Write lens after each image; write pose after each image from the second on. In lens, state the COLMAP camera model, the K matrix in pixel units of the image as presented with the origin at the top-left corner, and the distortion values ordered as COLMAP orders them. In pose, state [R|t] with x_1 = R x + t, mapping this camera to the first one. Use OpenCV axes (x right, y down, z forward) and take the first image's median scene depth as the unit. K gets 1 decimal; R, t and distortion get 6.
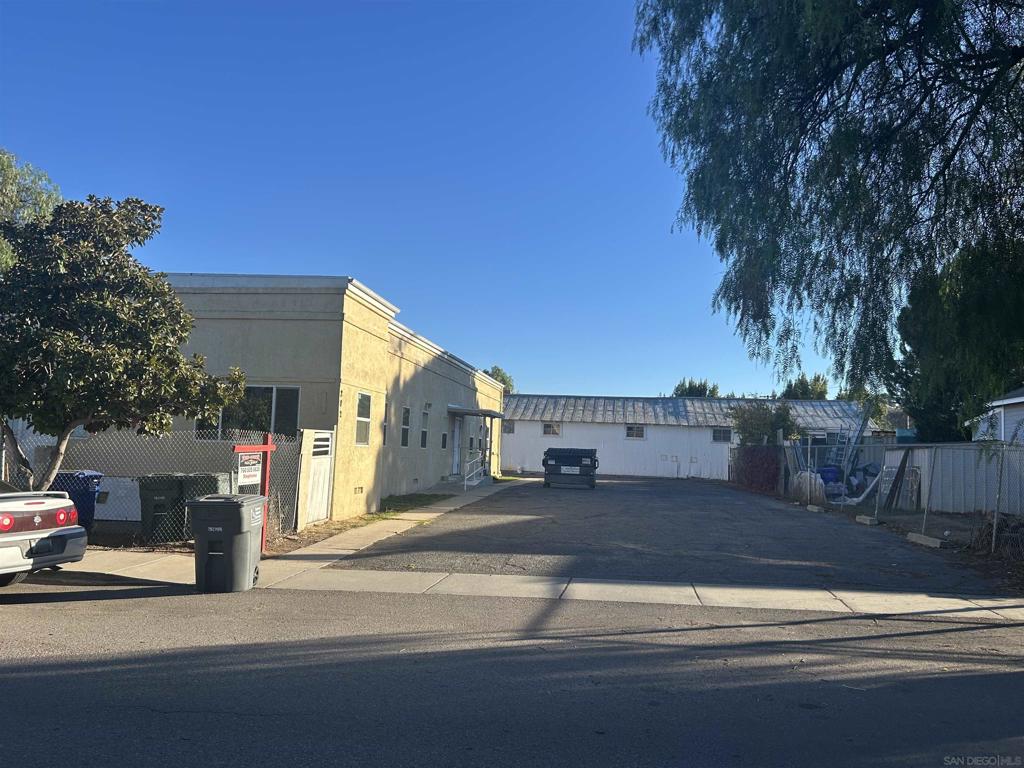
lens RADIAL K [[834.9, 0, 512.0], [0, 834.9, 384.0], [0, 0, 1]] dist [-0.000022, -0.000018]
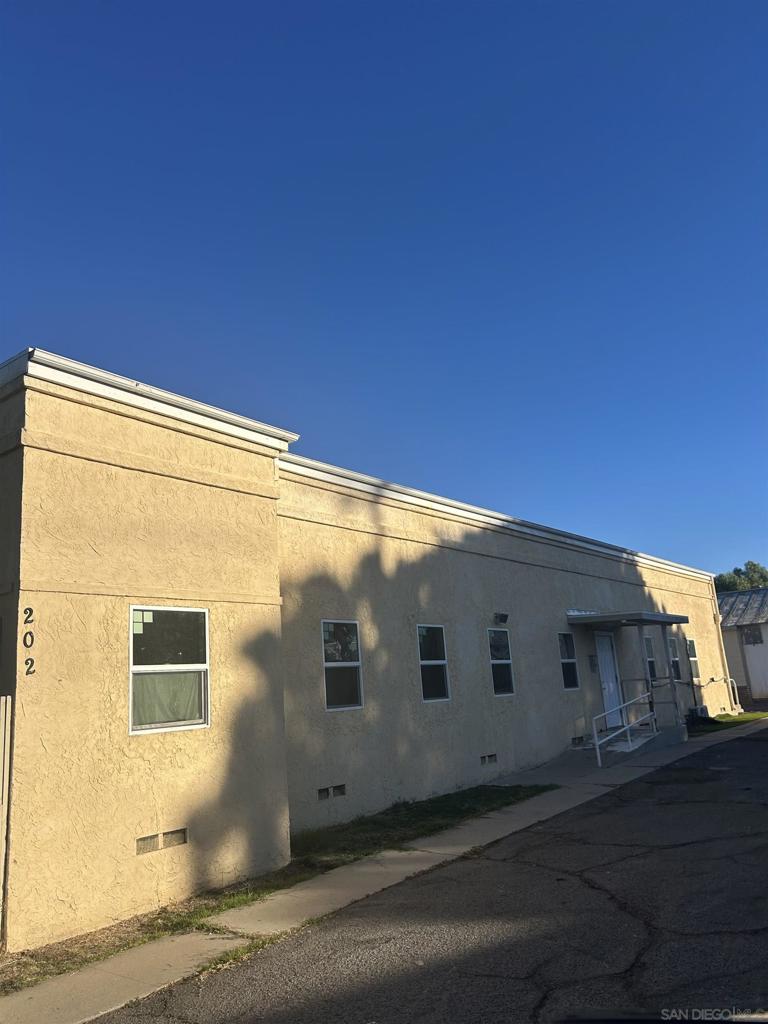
lens RADIAL K [[789.7, 0, 379.1], [0, 789.7, 468.0], [0, 0, 1]] dist [0.099175, -0.187072]
pose [[0.857279, -0.241924, -0.454472, 0.131056], [0.149415, 0.961639, -0.230056, 0.052807], [0.492694, 0.129317, 0.860540, 0.662786]]
